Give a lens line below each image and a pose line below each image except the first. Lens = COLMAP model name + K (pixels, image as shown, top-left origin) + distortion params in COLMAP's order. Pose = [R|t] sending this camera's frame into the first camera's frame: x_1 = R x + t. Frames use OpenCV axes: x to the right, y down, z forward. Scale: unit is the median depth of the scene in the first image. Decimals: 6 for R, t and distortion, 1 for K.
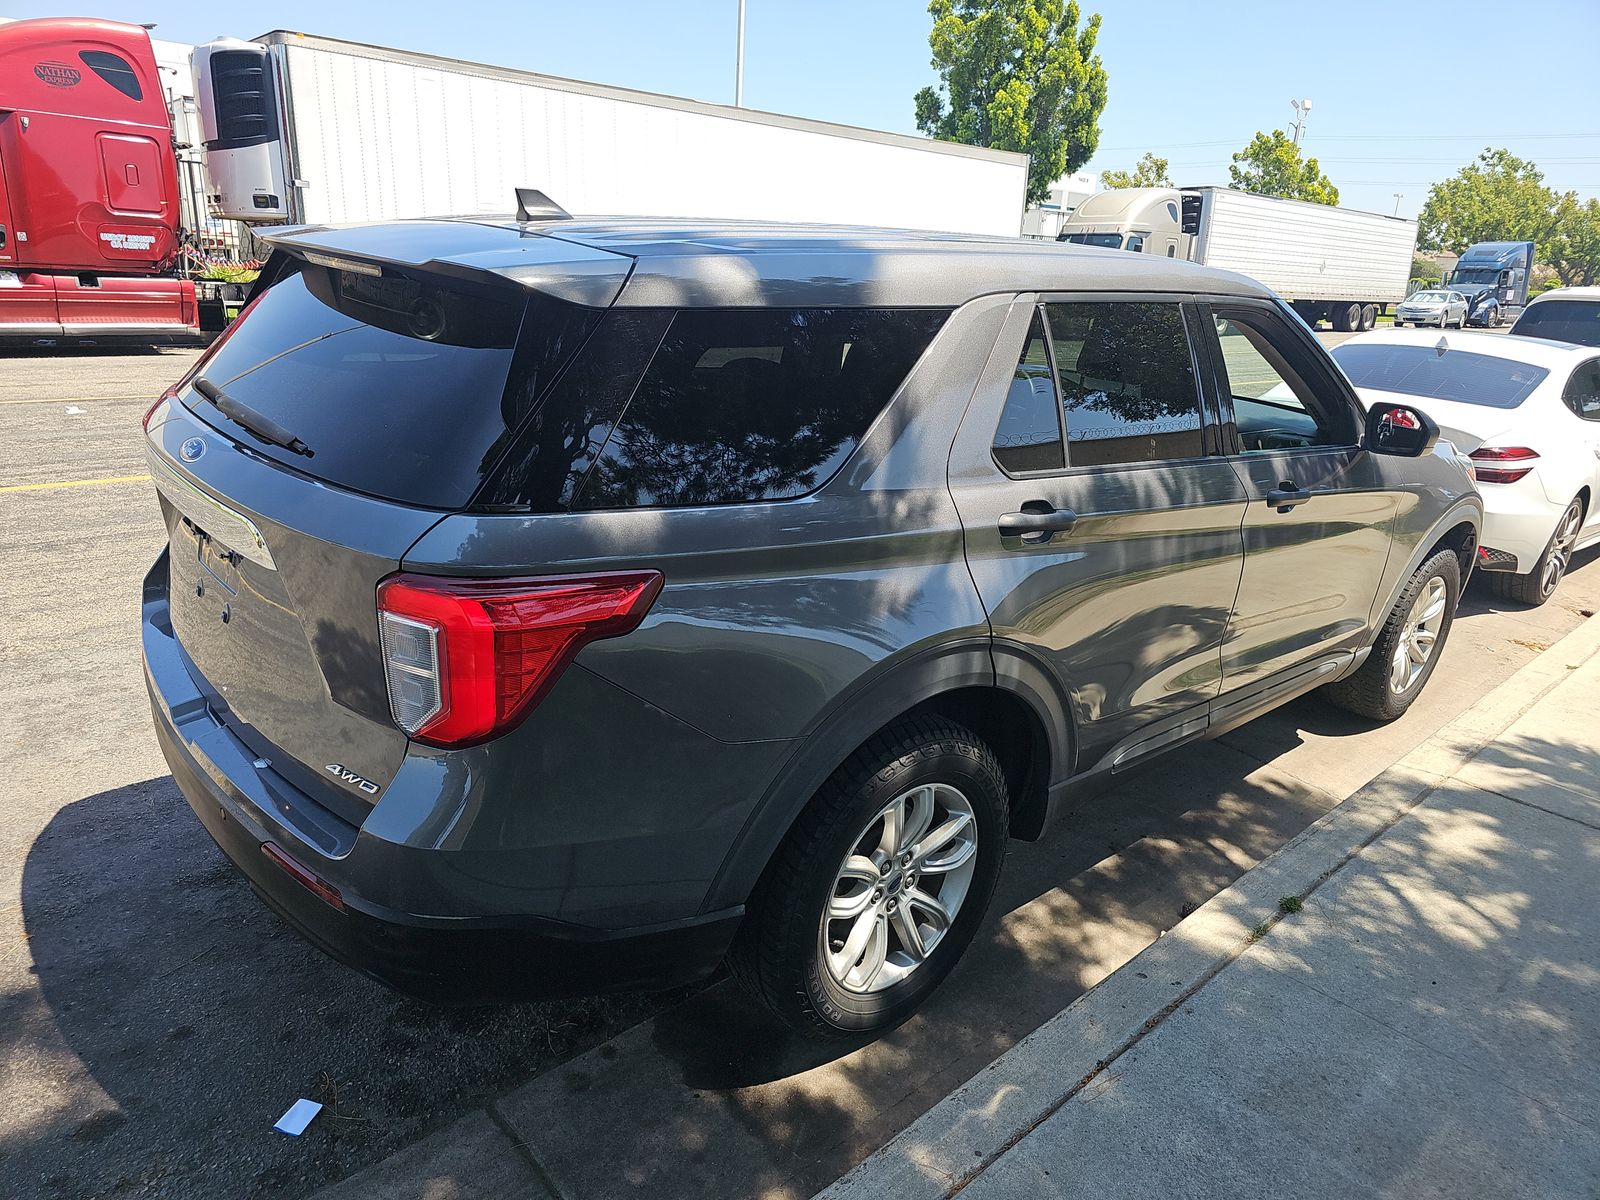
lens RADIAL K [[1108.4, 0, 800.0], [0, 1108.4, 600.0], [0, 0, 1]] dist [0.006388, -0.002232]
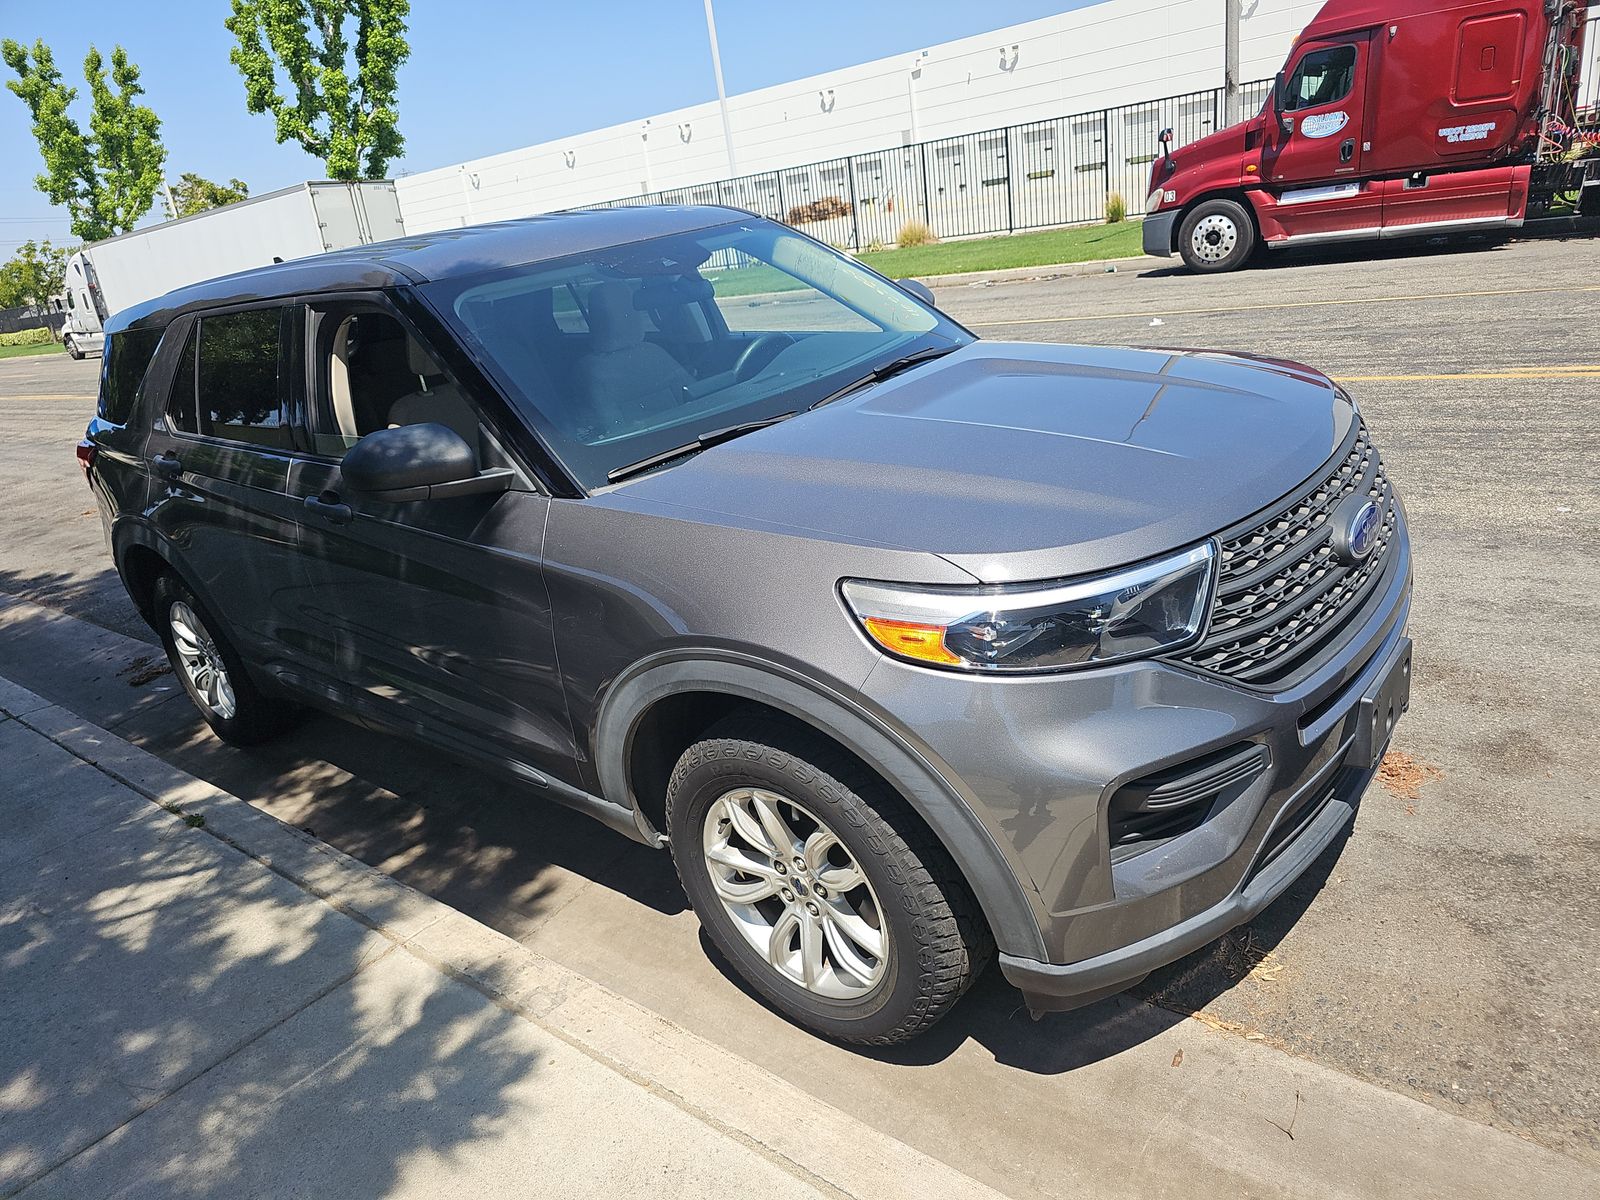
lens RADIAL K [[1104.7, 0, 800.0], [0, 1104.7, 600.0], [0, 0, 1]] dist [0.038028, 0.000993]
pose [[0.105660, 0.274484, -0.955769, 1.436205], [-0.162219, 0.953032, 0.255764, -0.341800], [0.981082, 0.128020, 0.145224, 1.267097]]
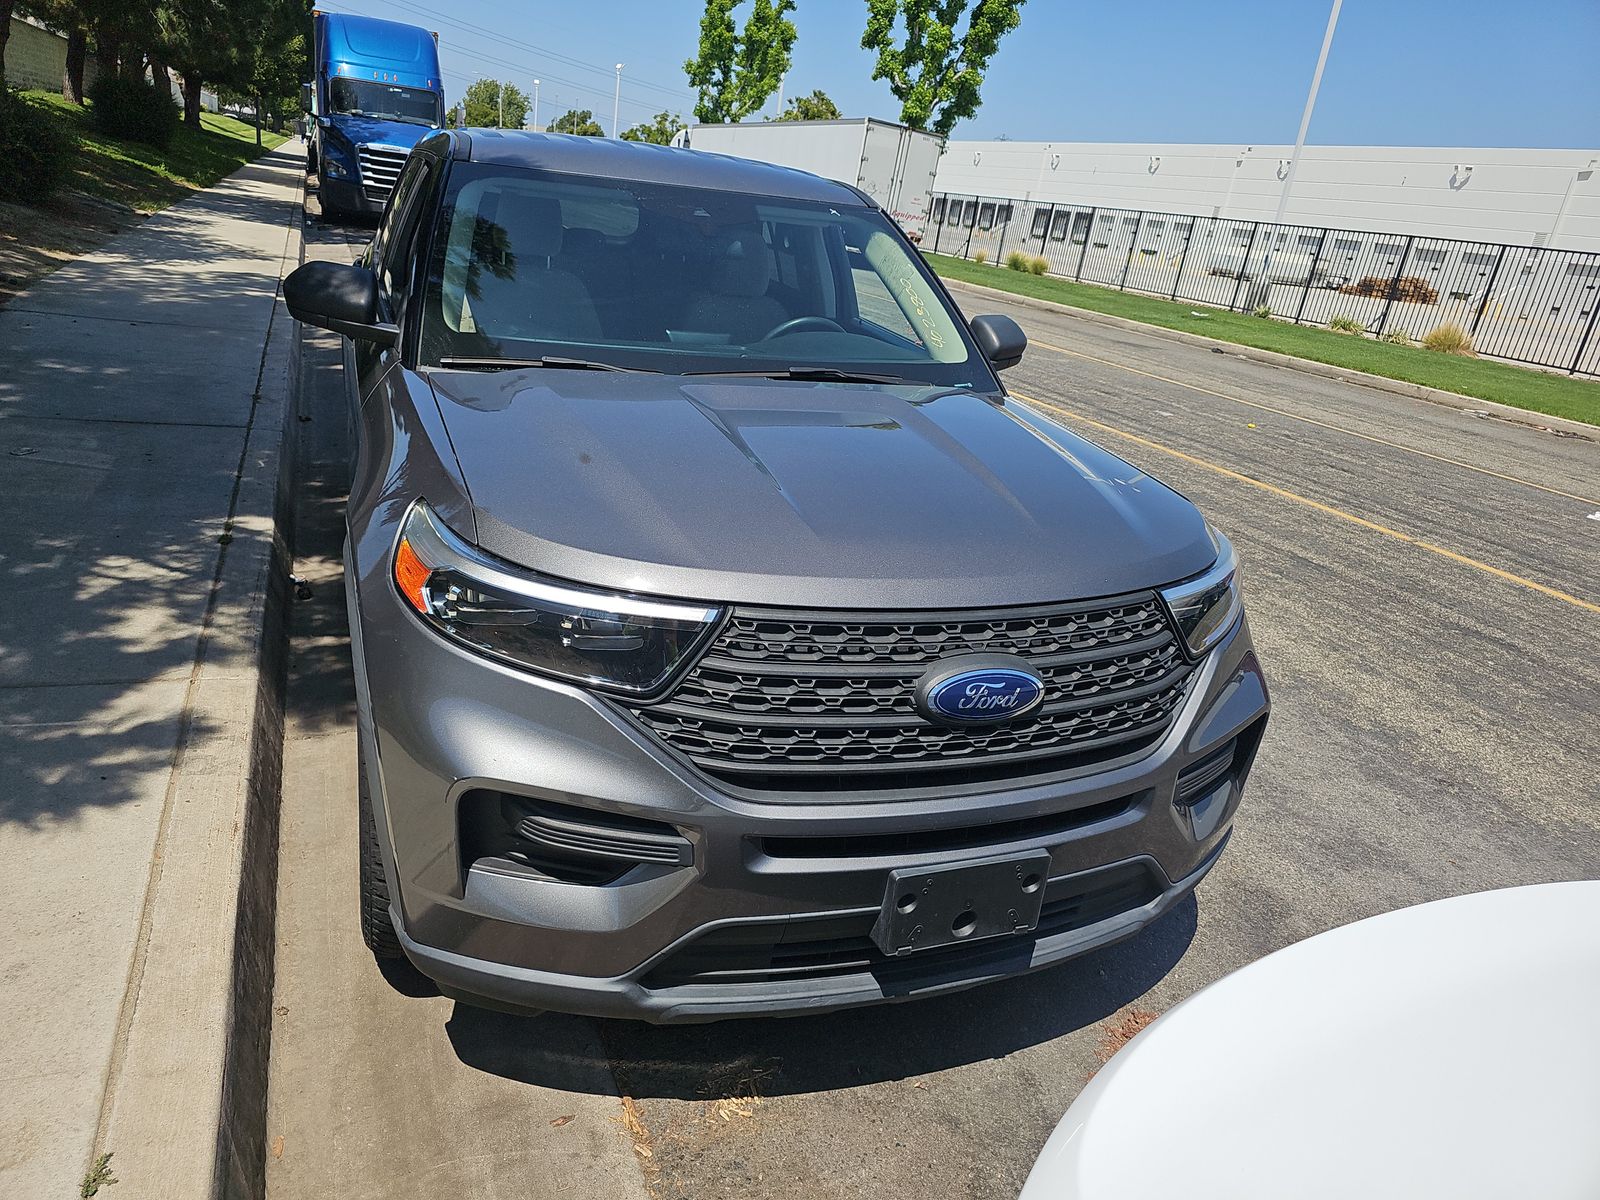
lens RADIAL K [[1056.0, 0, 800.0], [0, 1056.0, 600.0], [0, 0, 1]] dist [0.078752, -0.046557]
pose [[-0.360266, 0.238816, -0.901762, 1.335852], [-0.431310, 0.814501, 0.388020, -0.511812], [0.827151, 0.528730, -0.190434, 1.741432]]
